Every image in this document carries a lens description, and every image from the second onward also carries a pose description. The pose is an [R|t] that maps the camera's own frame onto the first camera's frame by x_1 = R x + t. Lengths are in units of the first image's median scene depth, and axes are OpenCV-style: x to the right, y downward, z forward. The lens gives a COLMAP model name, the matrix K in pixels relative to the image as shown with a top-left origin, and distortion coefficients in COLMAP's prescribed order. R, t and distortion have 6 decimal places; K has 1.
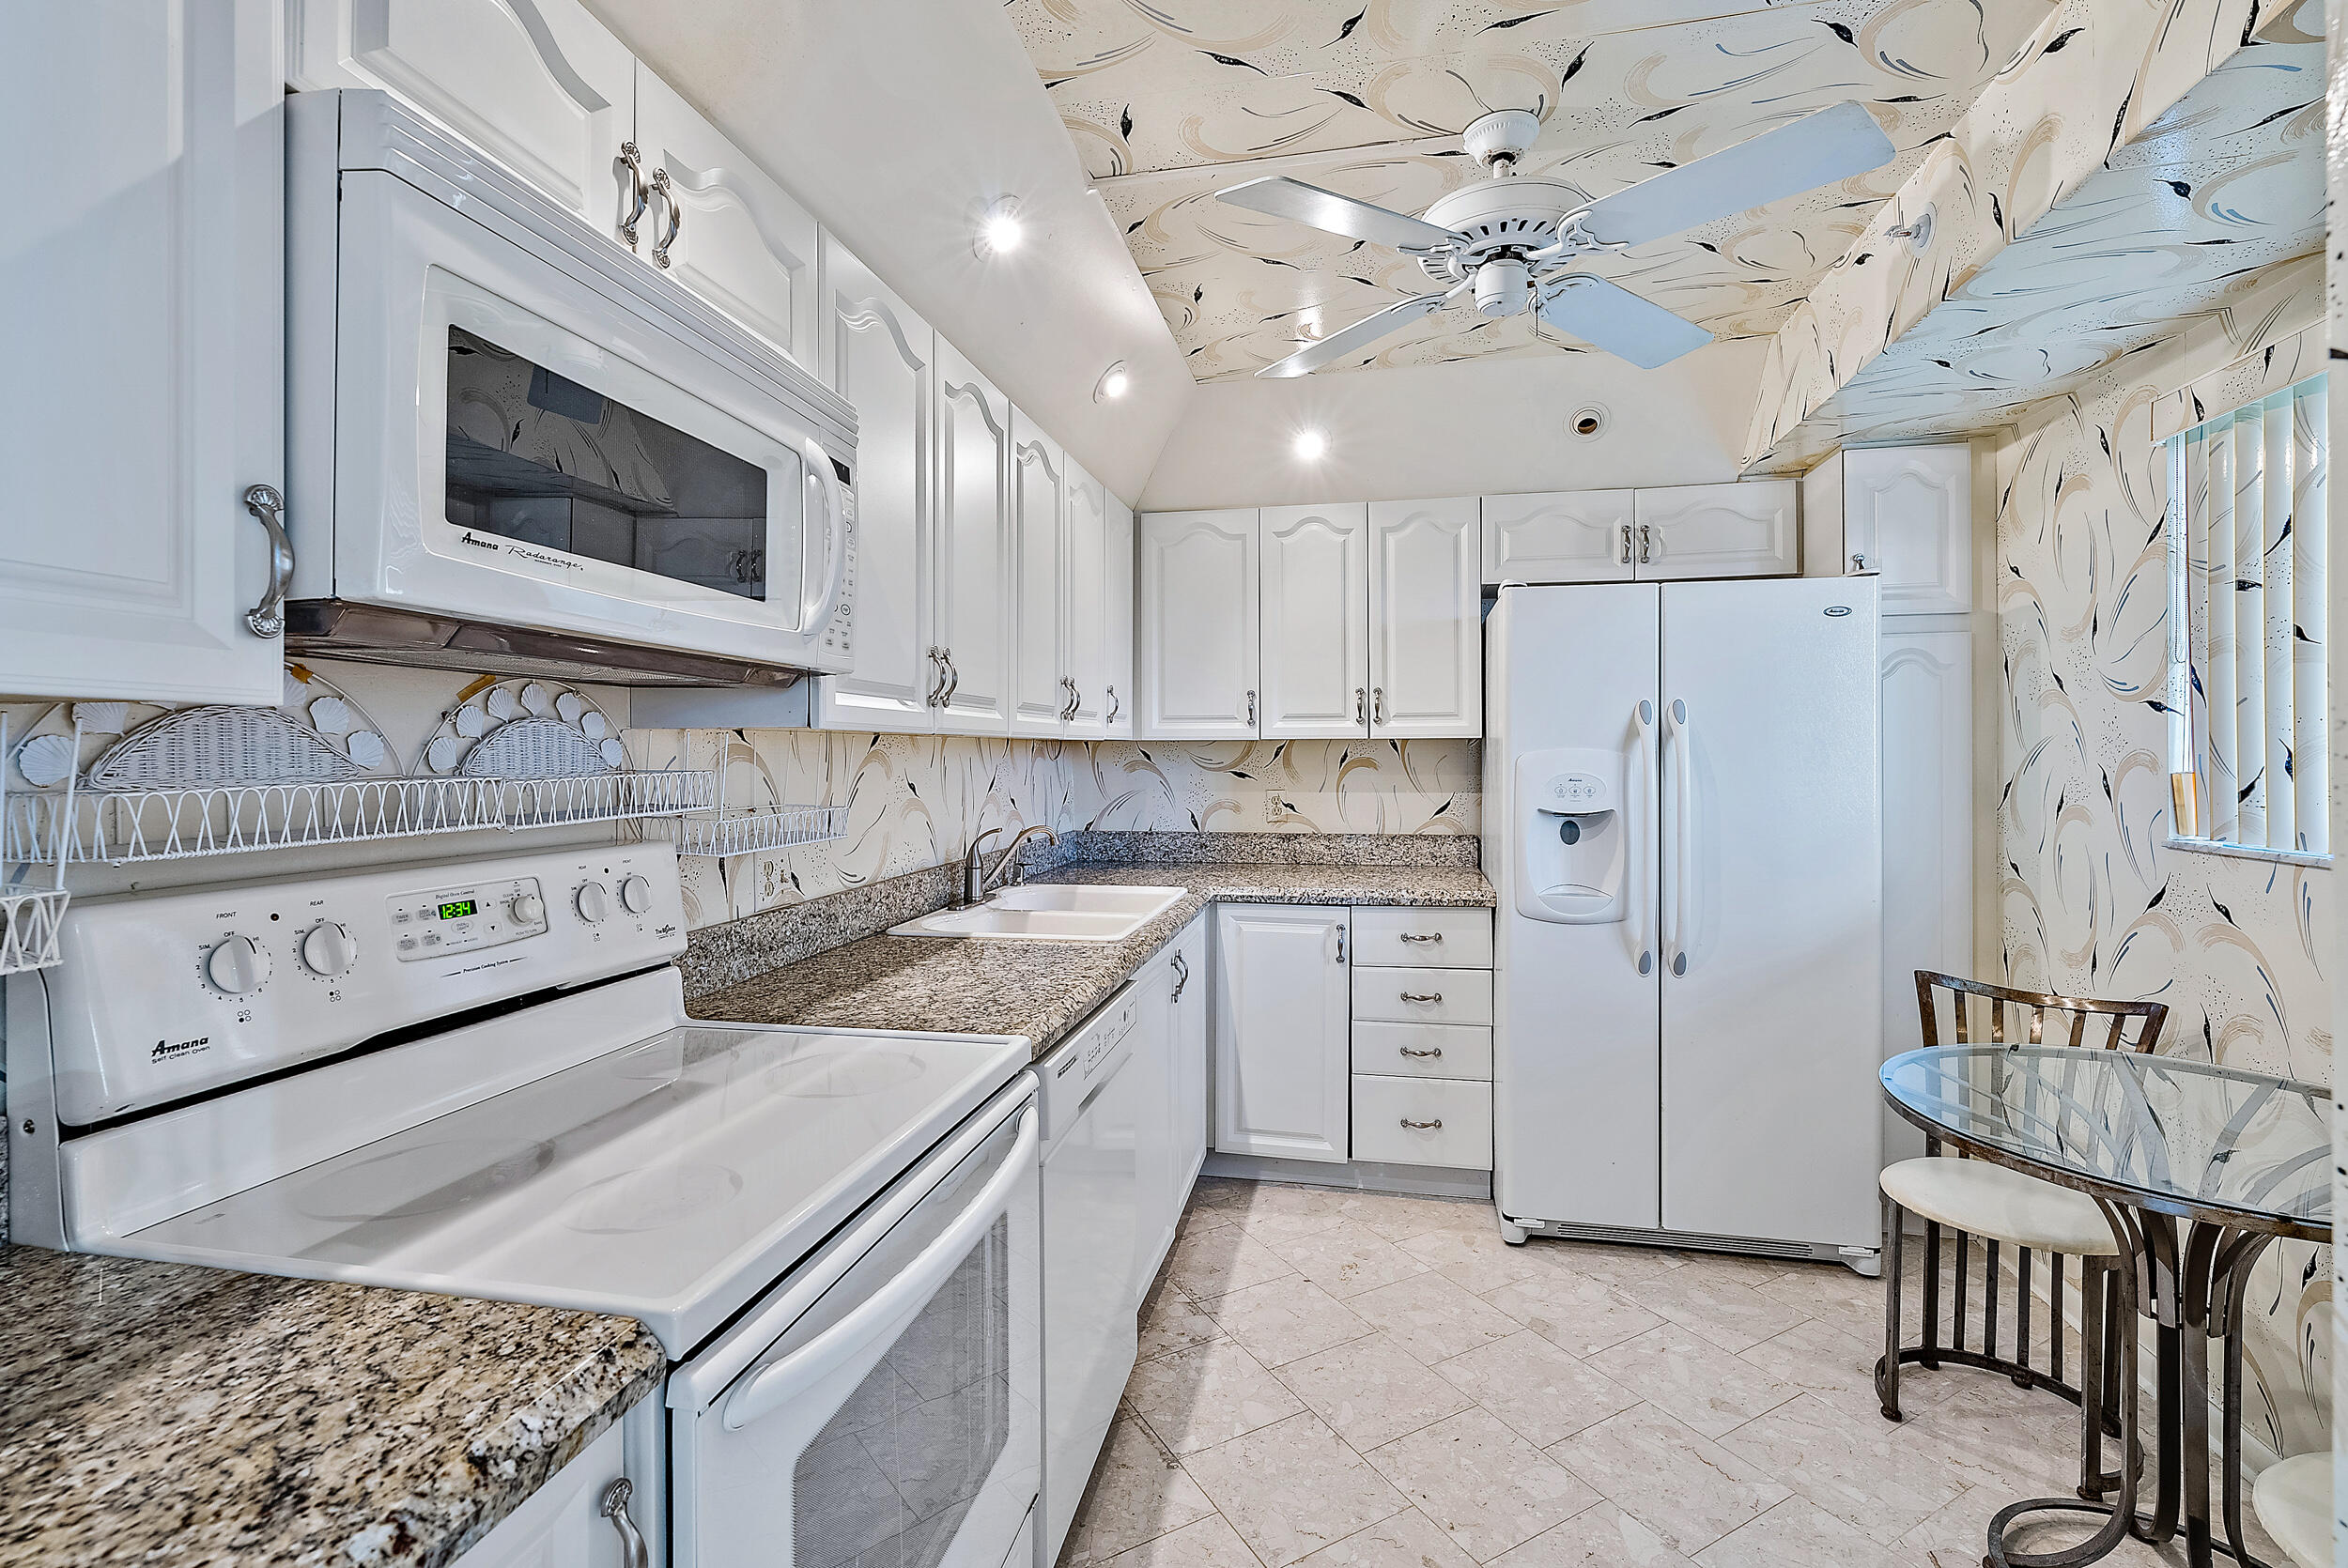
lens RADIAL K [[1030.2, 0, 1185.0], [0, 1030.2, 746.8], [0, 0, 1]] dist [-0.001253, -0.000327]
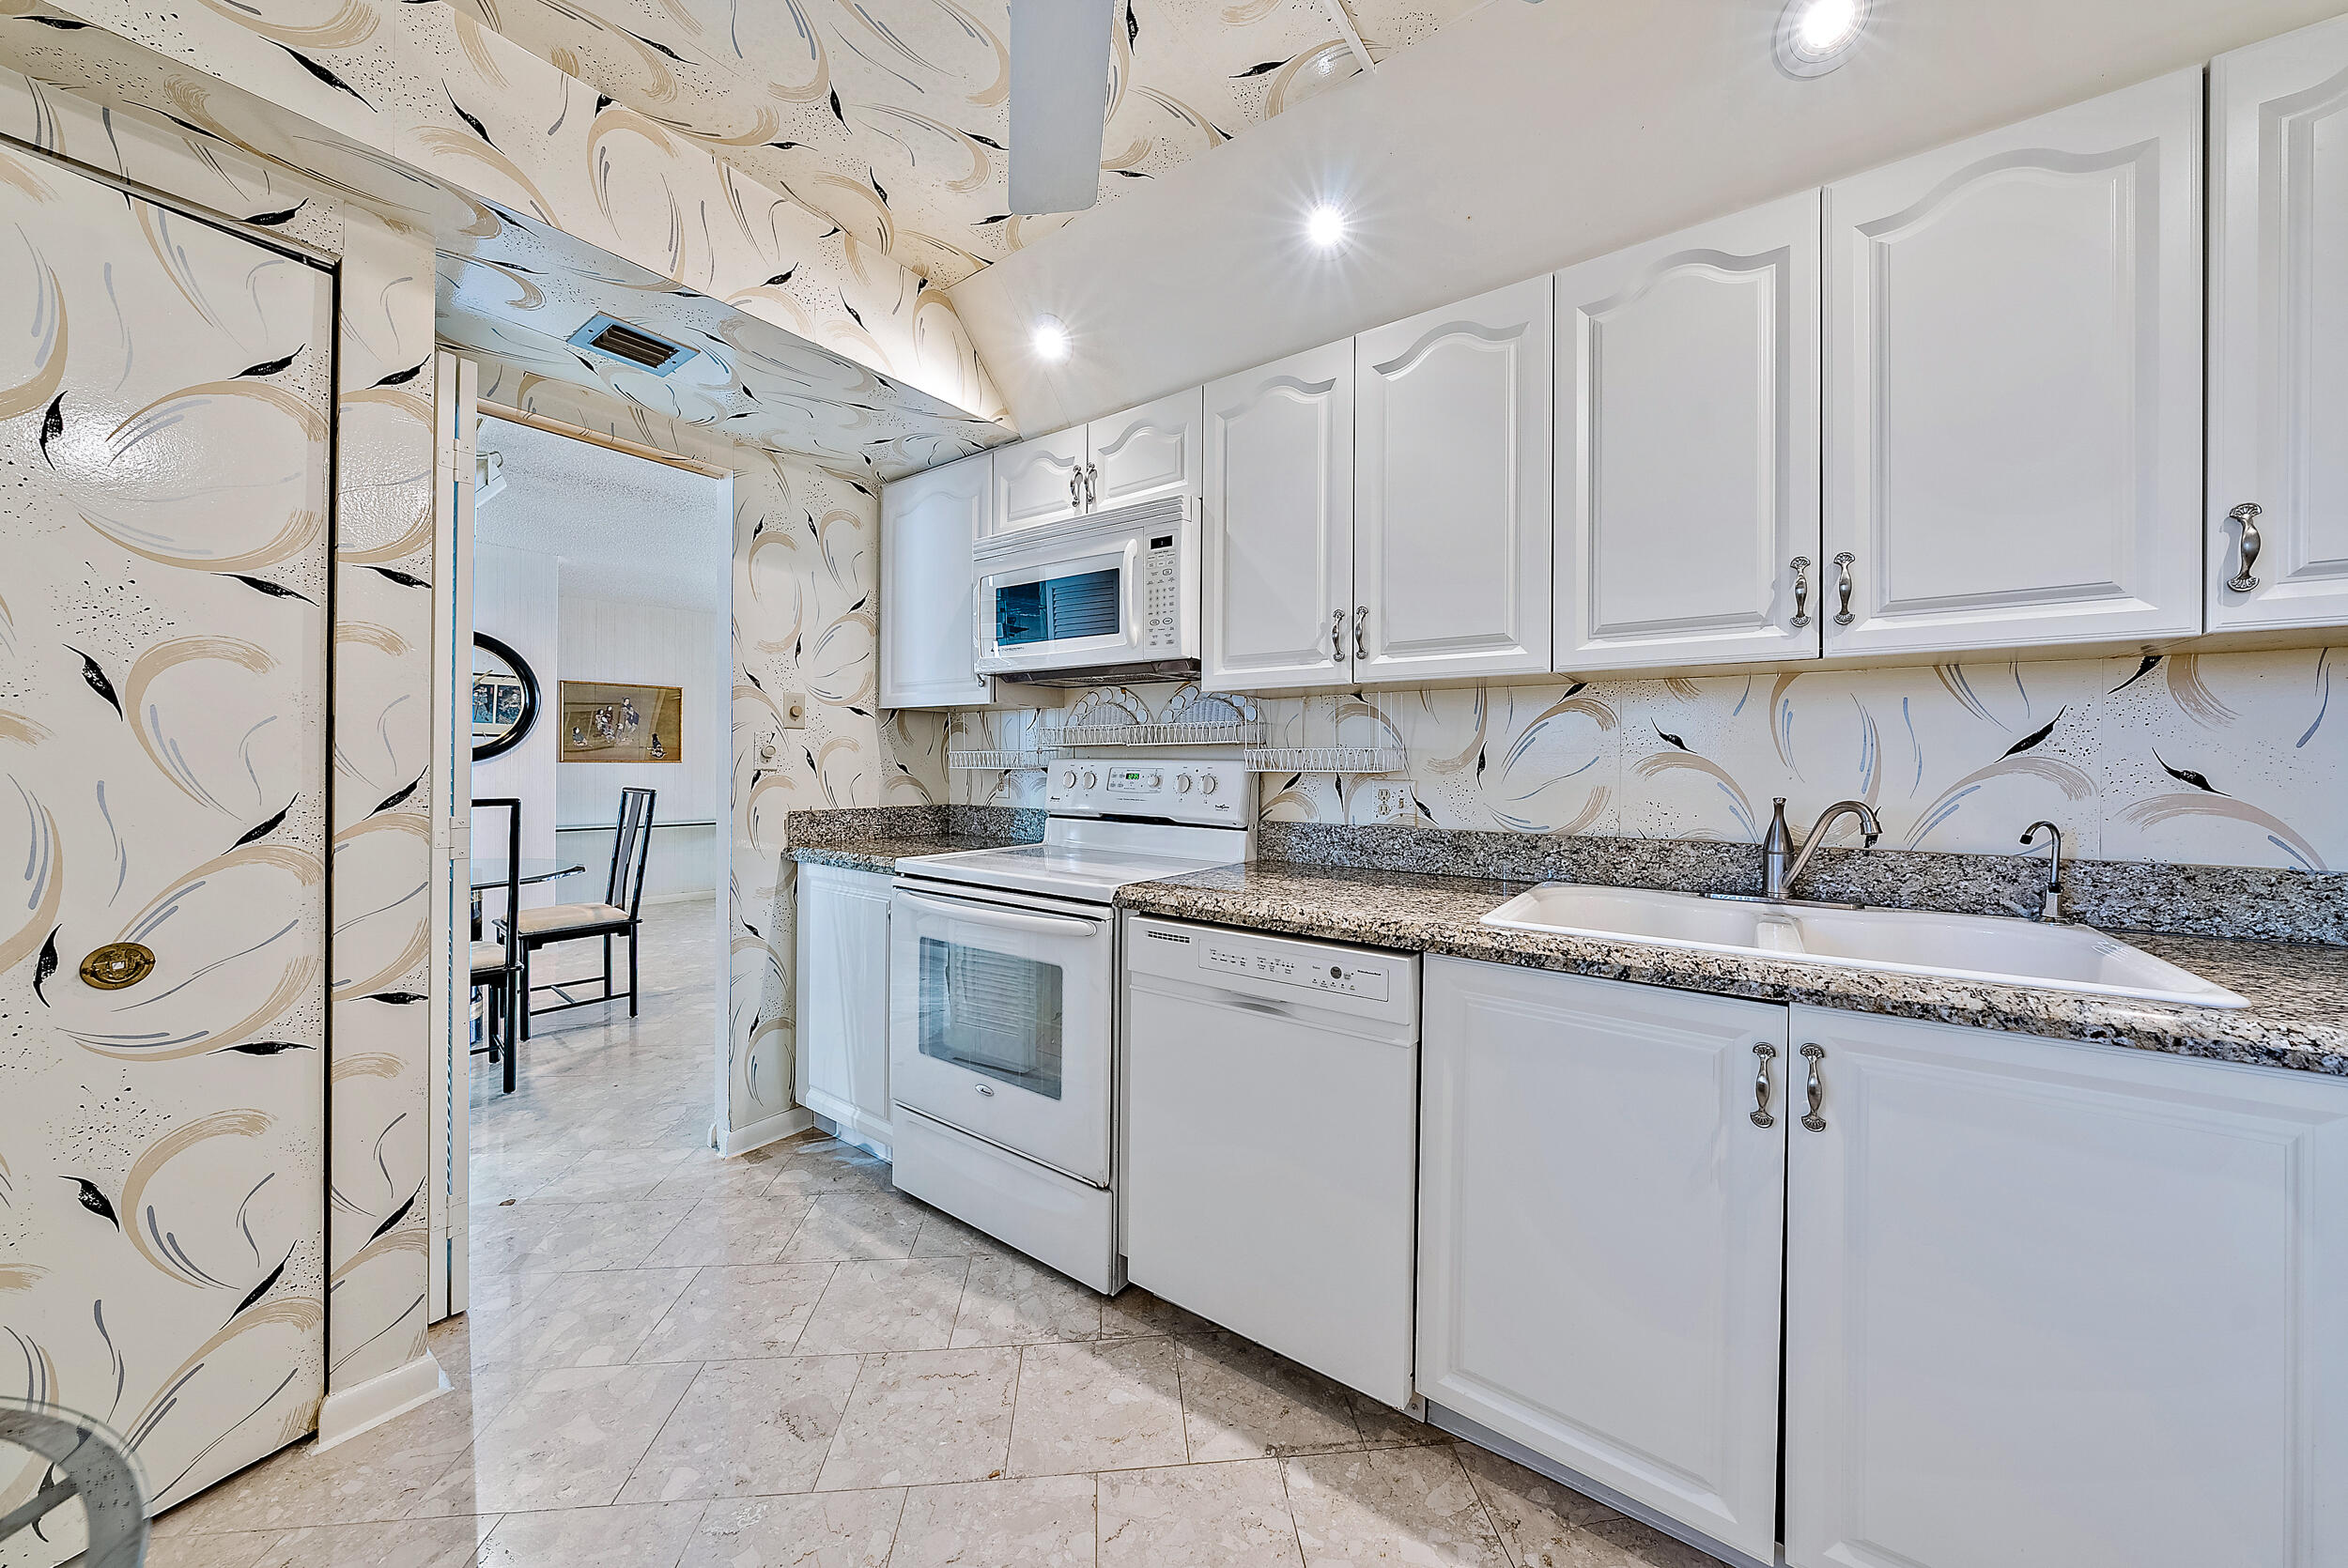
lens RADIAL K [[801.7, 0, 1185.1], [0, 801.7, 763.8], [0, 0, 1]] dist [-0.005476, 0.000032]
pose [[-0.406766, 0.001835, -0.913531, 0.418419], [0.001308, 0.999998, 0.001426, 0.048459], [0.913532, -0.000614, -0.406767, 0.757029]]
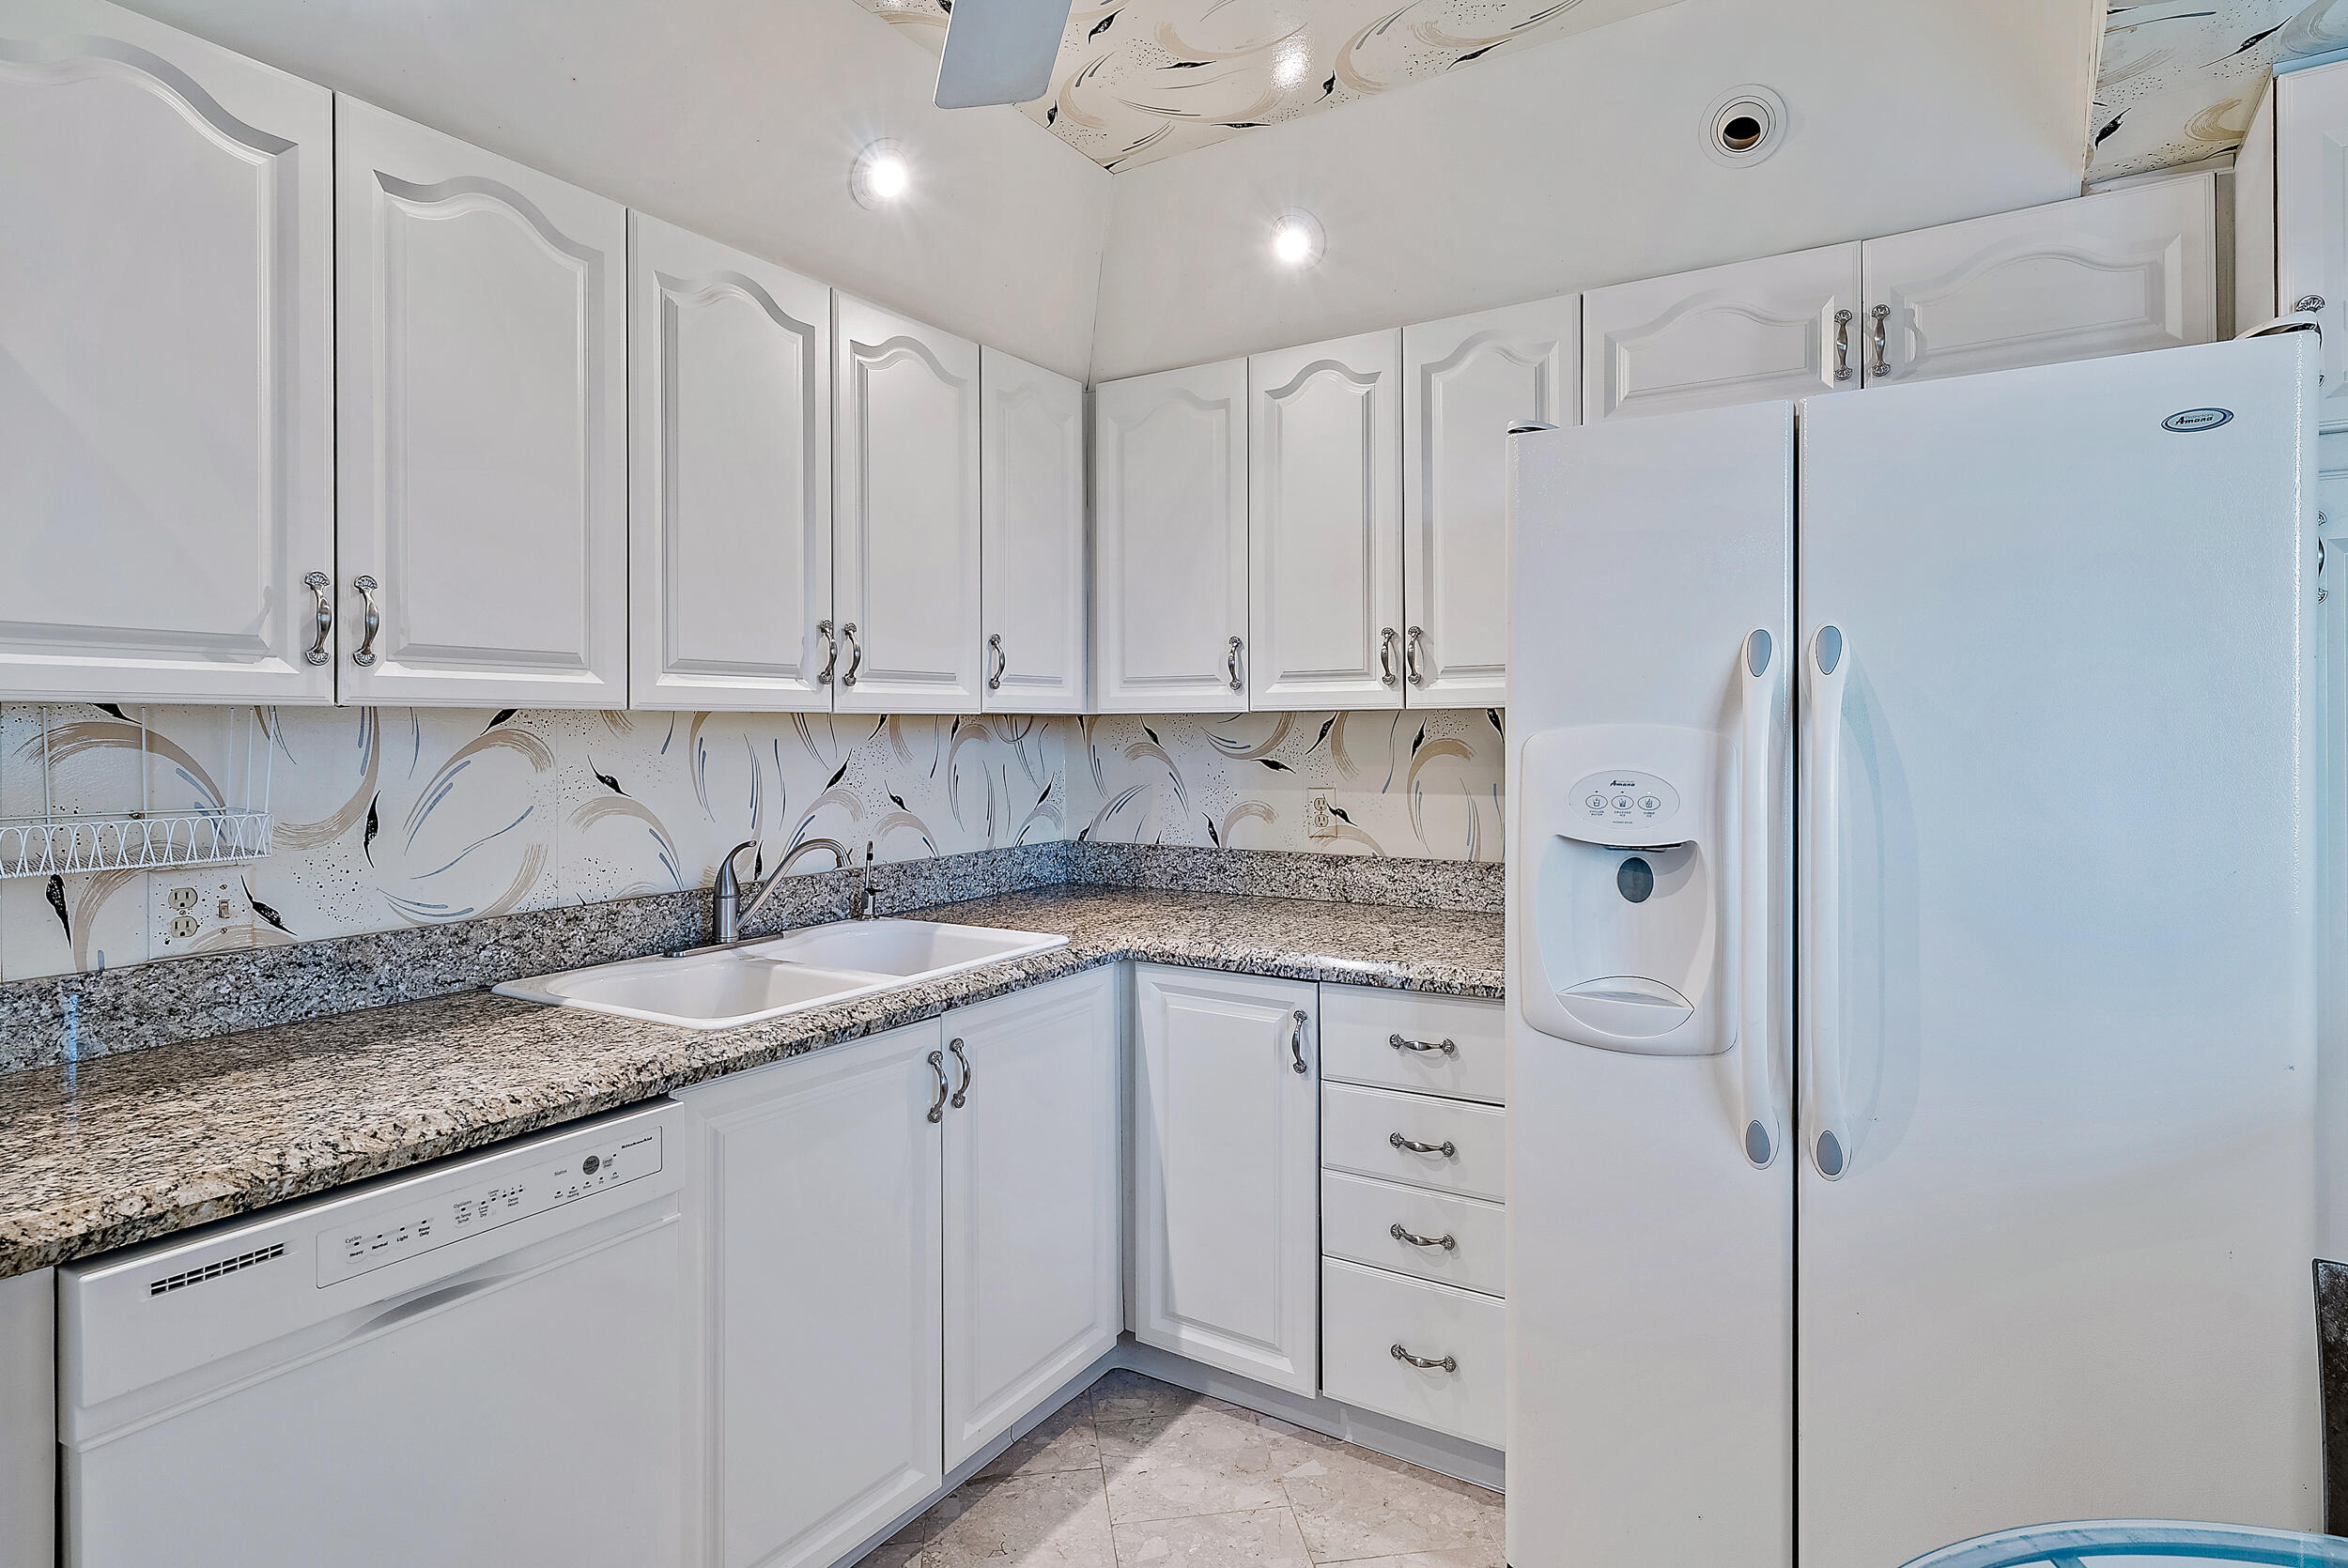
lens RADIAL K [[1231.4, 0, 1184.1], [0, 1231.4, 728.3], [0, 0, 1]] dist [0.002014, -0.001505]
pose [[0.937407, -0.002293, -0.348228, 0.341127], [0.003835, 0.999986, 0.003741, 0.000483], [0.348214, -0.004842, 0.937403, 0.284178]]
